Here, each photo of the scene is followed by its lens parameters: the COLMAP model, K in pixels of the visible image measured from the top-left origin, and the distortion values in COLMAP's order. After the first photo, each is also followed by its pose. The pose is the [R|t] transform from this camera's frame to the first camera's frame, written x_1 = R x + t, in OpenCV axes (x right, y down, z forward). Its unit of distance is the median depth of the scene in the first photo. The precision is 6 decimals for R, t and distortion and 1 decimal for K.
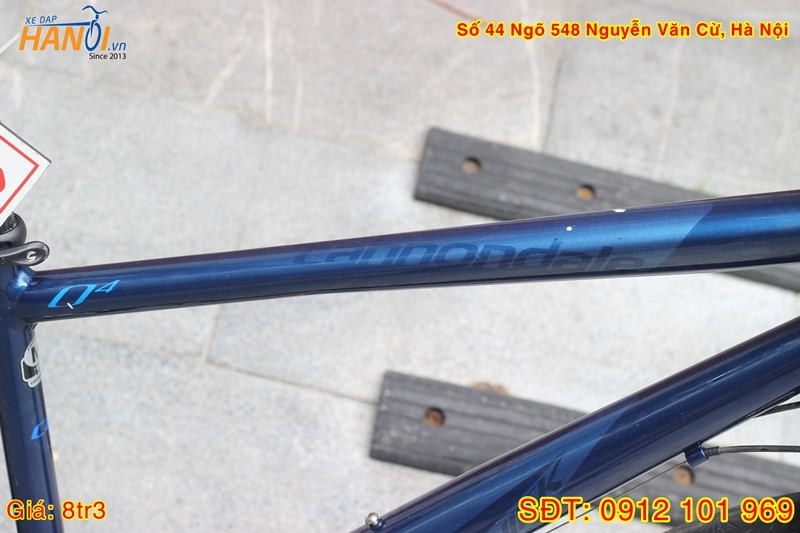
lens RADIAL K [[1930.5, 0, 403.9], [0, 1930.5, 265.0], [0, 0, 1]] dist [-0.093685, 0.000000]
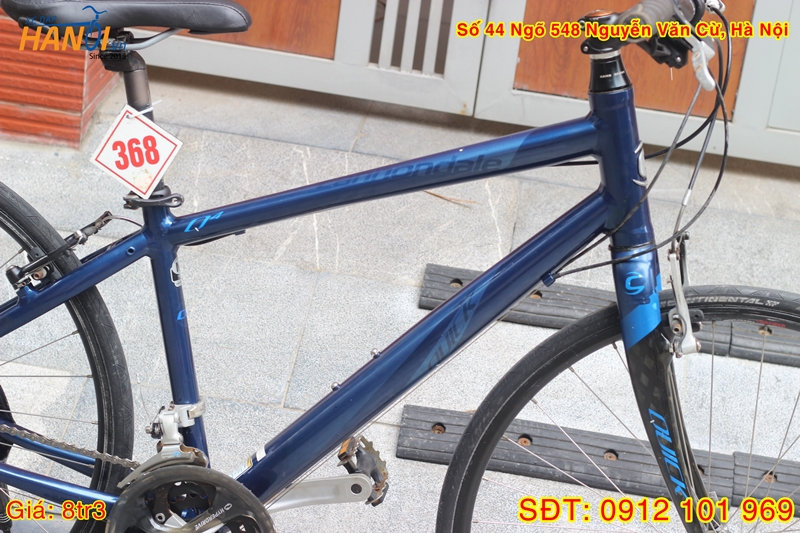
lens RADIAL K [[1930.5, 0, 394.8], [0, 1930.5, 262.1], [0, 0, 1]] dist [-0.093685, 0.000000]
pose [[0.995453, -0.086103, -0.040738, 0.054191], [0.072884, 0.963862, -0.256236, 0.335075], [0.061329, 0.252102, 0.965755, -0.470903]]
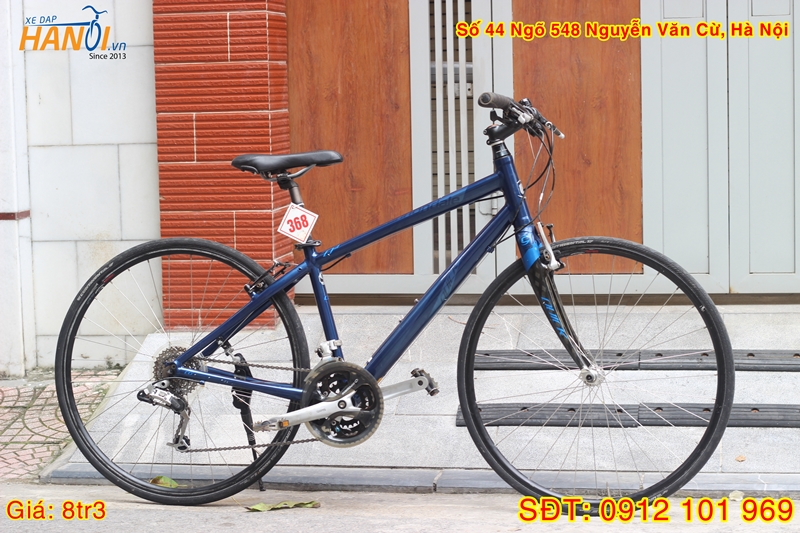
lens RADIAL K [[1930.5, 0, 399.2], [0, 1930.5, 266.5], [0, 0, 1]] dist [-0.093685, 0.000000]
pose [[0.969649, -0.229311, -0.084834, 0.189693], [0.146800, 0.823487, -0.548014, 1.413354], [0.195526, 0.518928, 0.832156, -1.434750]]
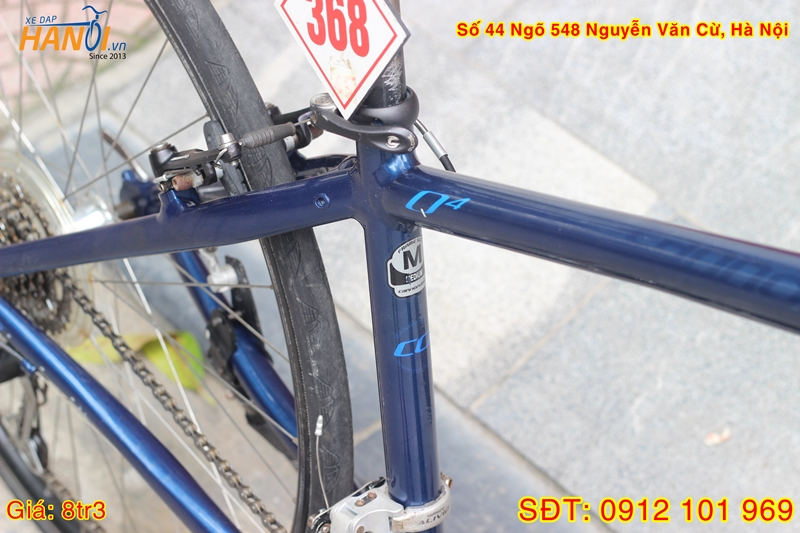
lens RADIAL K [[1930.5, 0, 402.1], [0, 1930.5, 267.1], [0, 0, 1]] dist [-0.093685, 0.000000]
pose [[0.728951, 0.303443, -0.613640, 0.215628], [-0.290104, 0.948851, 0.124585, -0.036749], [0.620057, 0.087203, 0.779695, 0.211504]]
